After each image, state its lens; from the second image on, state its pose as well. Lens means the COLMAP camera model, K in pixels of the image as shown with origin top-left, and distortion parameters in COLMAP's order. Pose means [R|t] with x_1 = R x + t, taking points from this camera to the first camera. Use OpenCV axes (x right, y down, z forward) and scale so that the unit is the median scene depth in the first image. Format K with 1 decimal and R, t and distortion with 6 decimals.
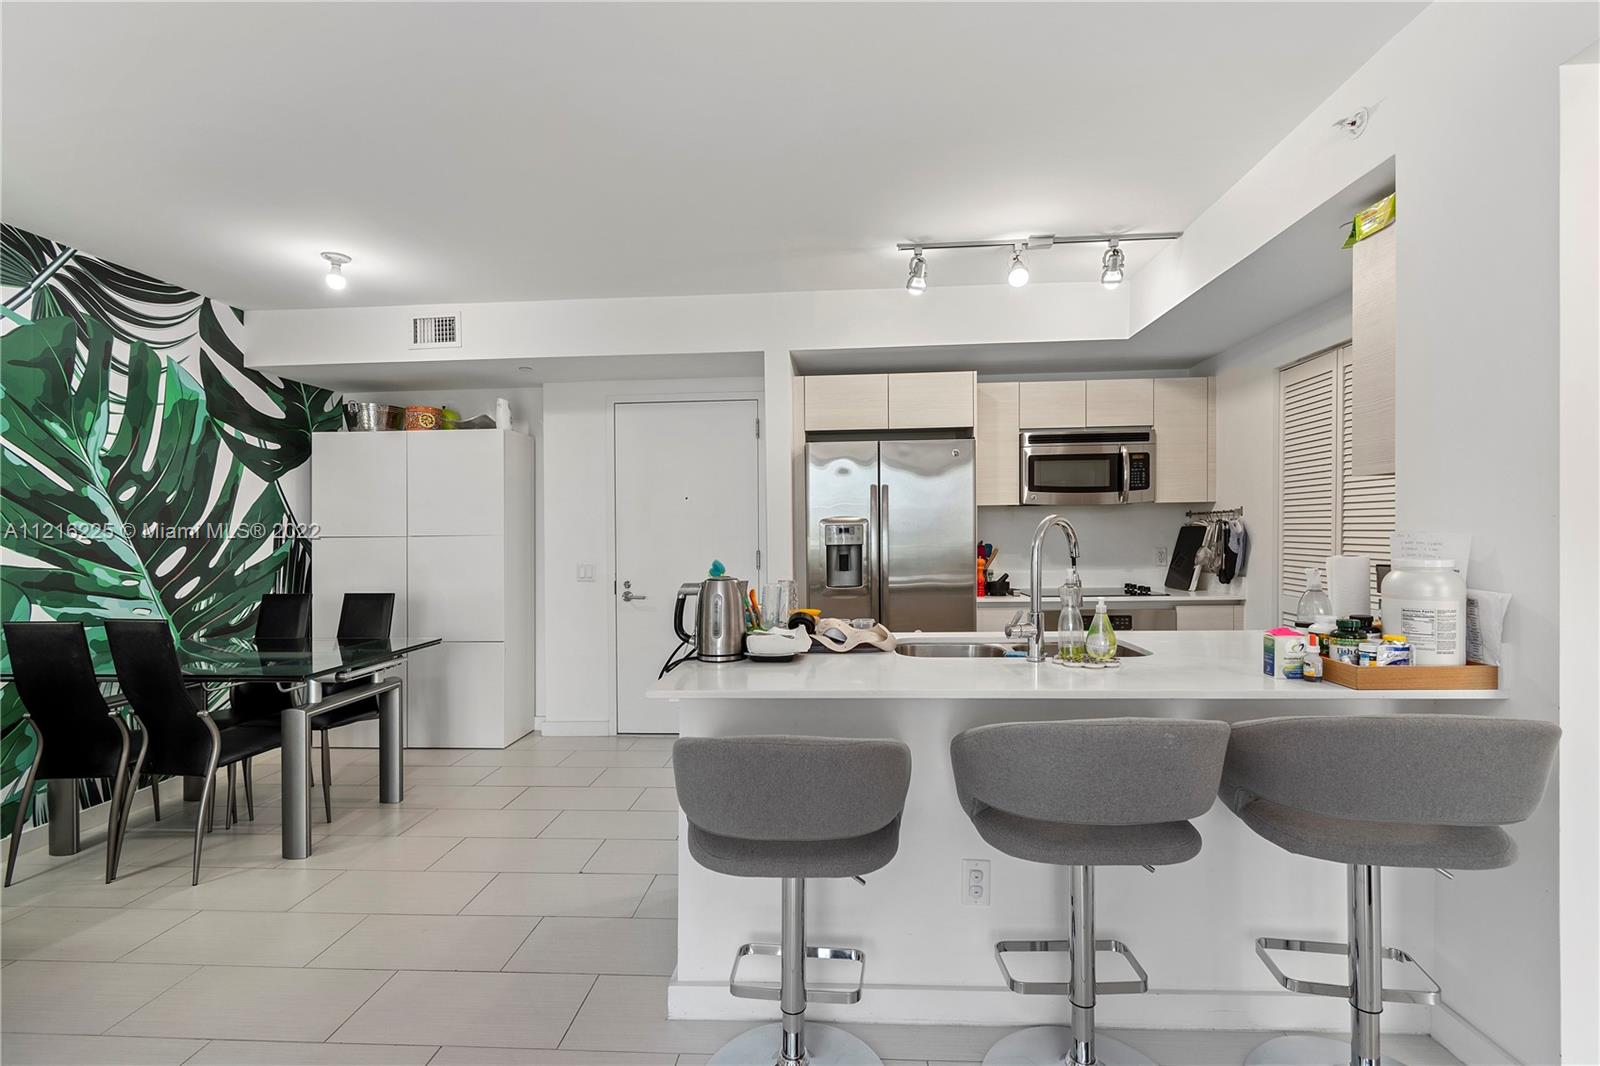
lens RADIAL K [[716.5, 0, 801.5], [0, 716.5, 541.7], [0, 0, 1]] dist [0.002461, -0.000011]
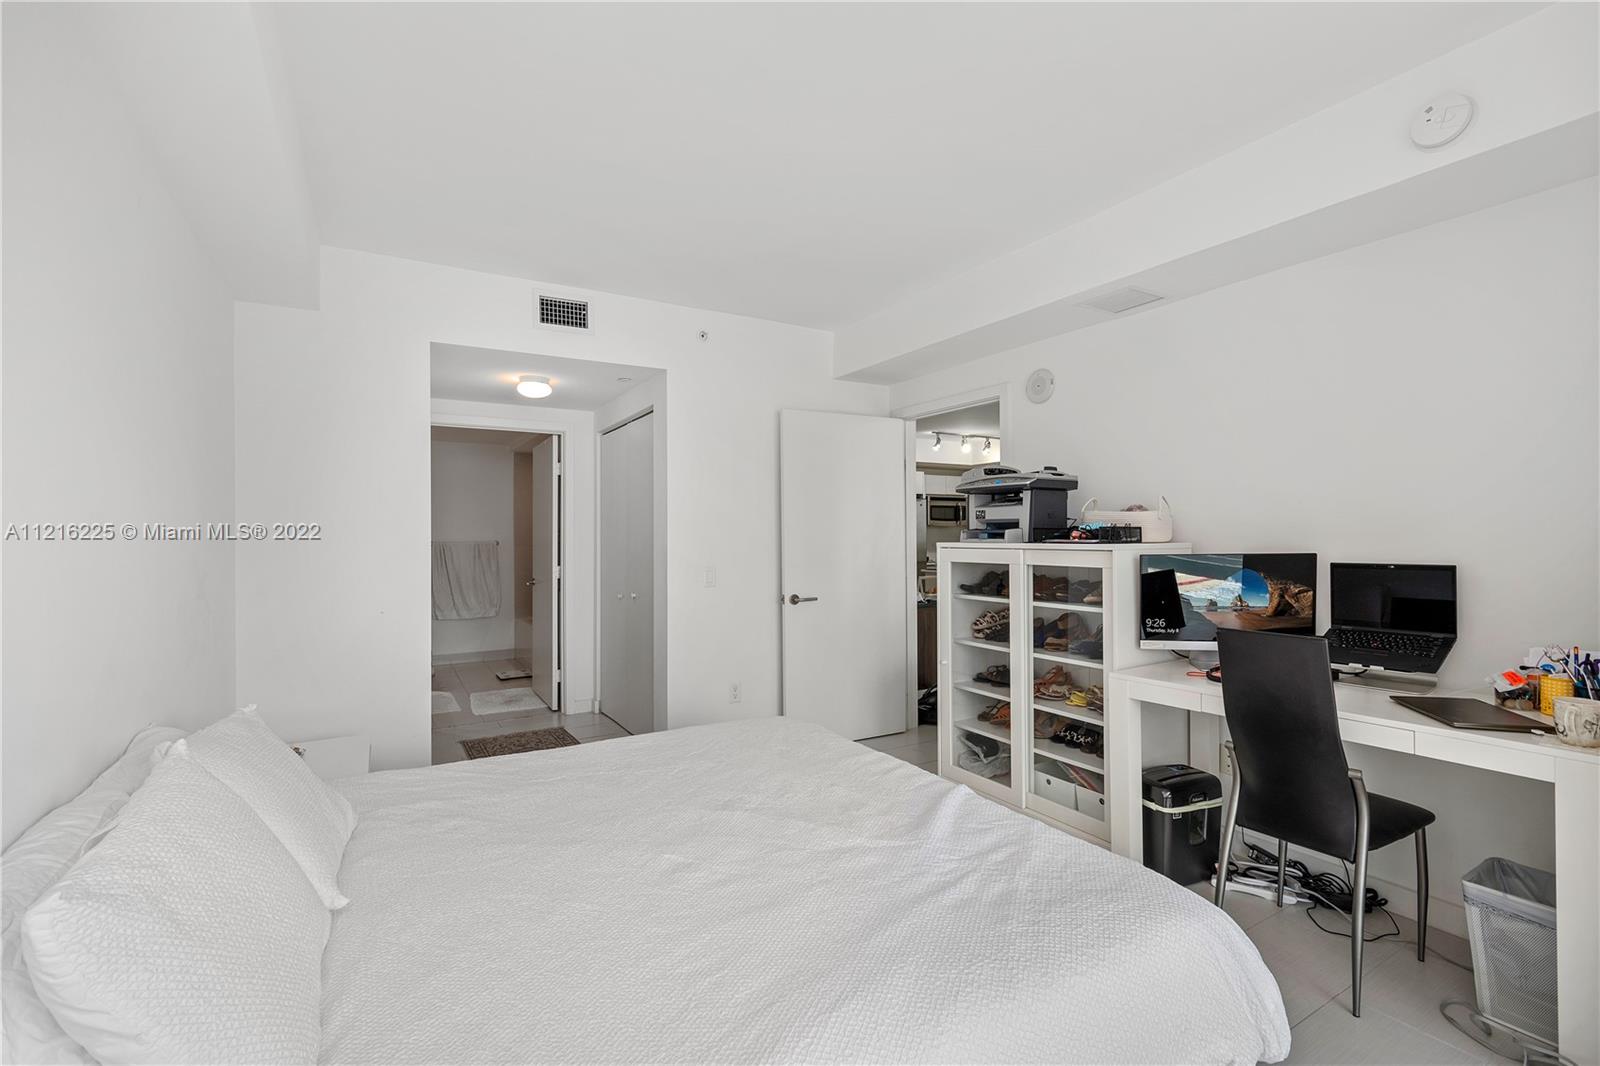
lens RADIAL K [[716.5, 0, 801.5], [0, 716.5, 541.7], [0, 0, 1]] dist [0.002461, -0.000011]
pose [[0.817888, 0.002500, 0.575372, -1.532486], [0.004626, 0.999930, -0.010920, 0.029289], [-0.575359, 0.011593, 0.817819, -0.783111]]
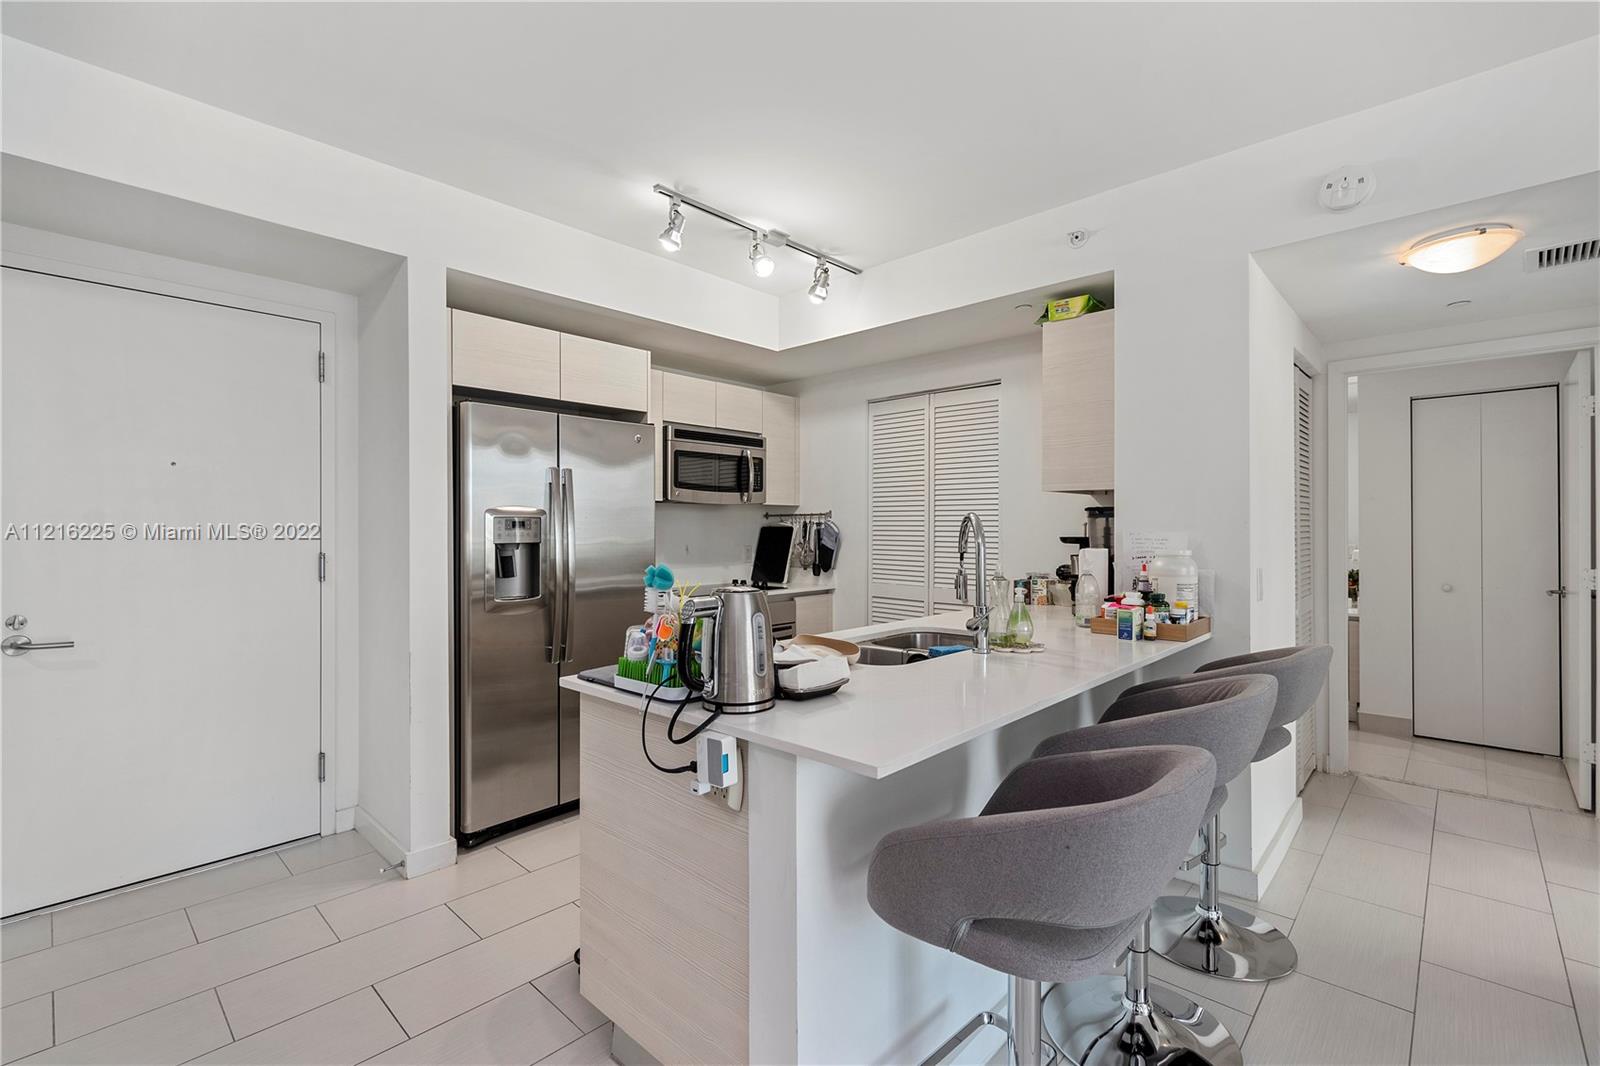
lens RADIAL K [[712.3, 0, 801.6], [0, 712.3, 527.7], [0, 0, 1]] dist [-0.000392, -0.000591]
pose [[0.634379, 0.014666, 0.772883, -0.327059], [0.001554, 0.999794, -0.020247, 0.003296], [-0.773021, 0.014045, 0.634225, 0.284746]]
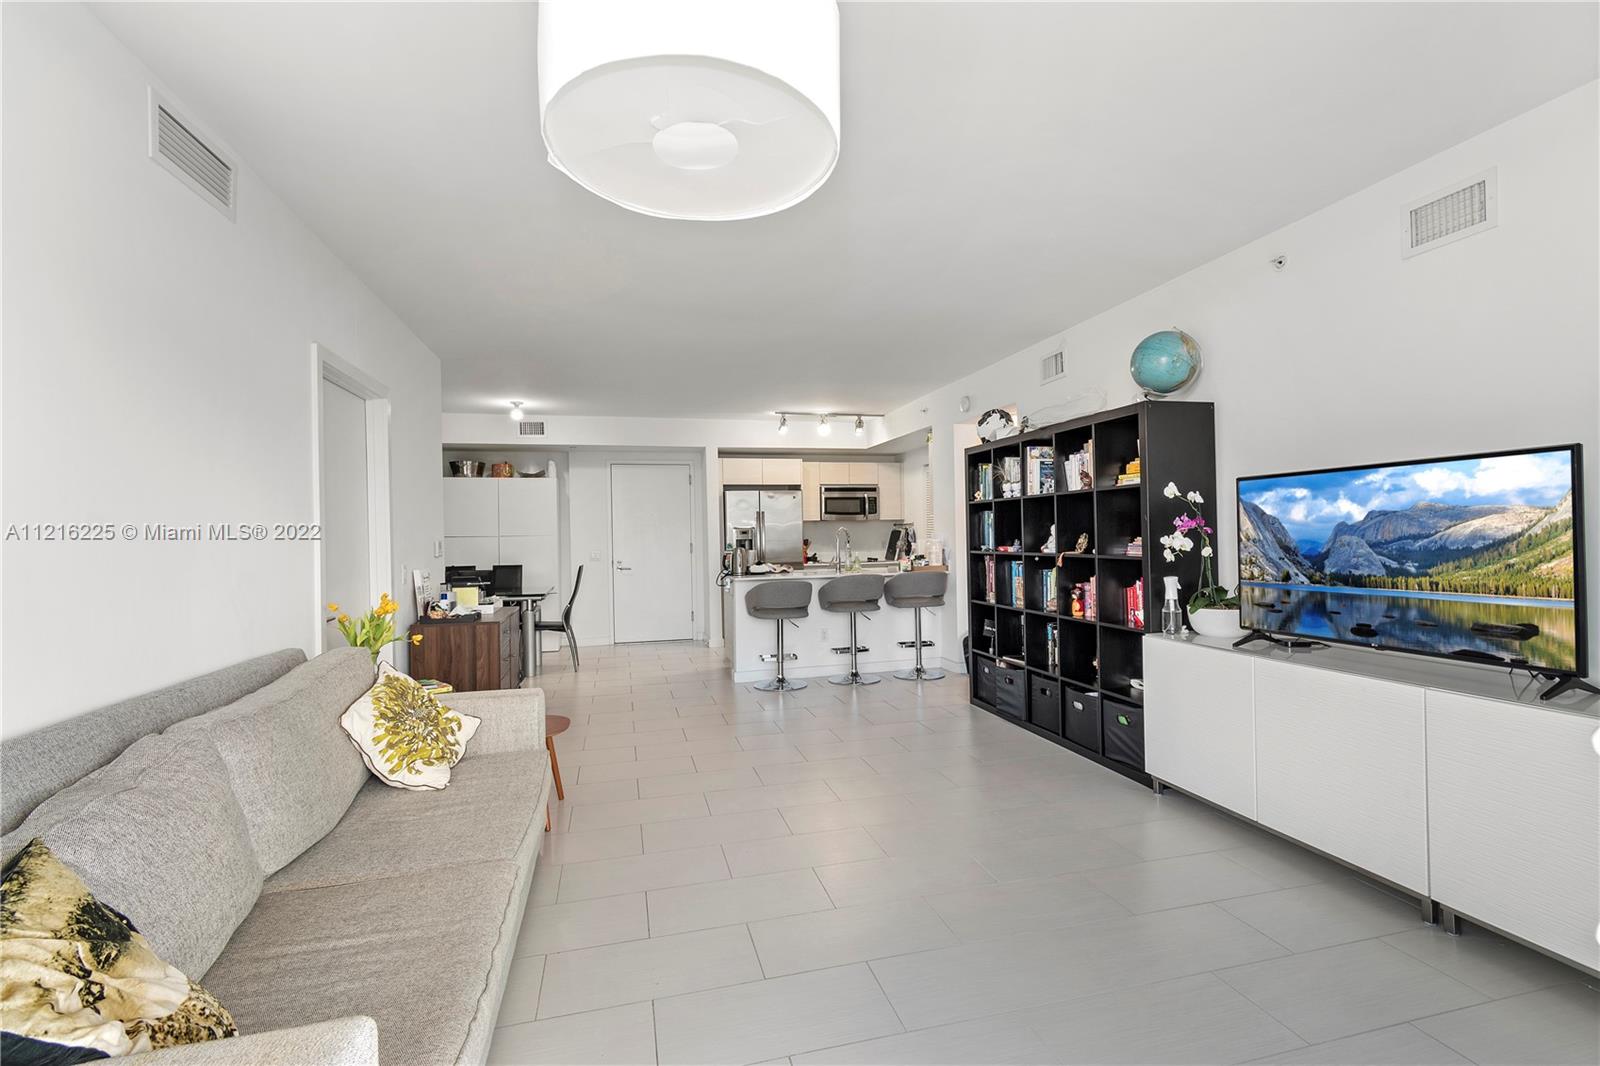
lens RADIAL K [[716.5, 0, 801.5], [0, 716.5, 541.7], [0, 0, 1]] dist [0.002461, -0.000011]
pose [[0.949646, -0.006391, 0.313261, -0.434622], [0.009016, 0.999935, -0.006932, 0.025970], [-0.313197, 0.009407, 0.949642, -1.043621]]
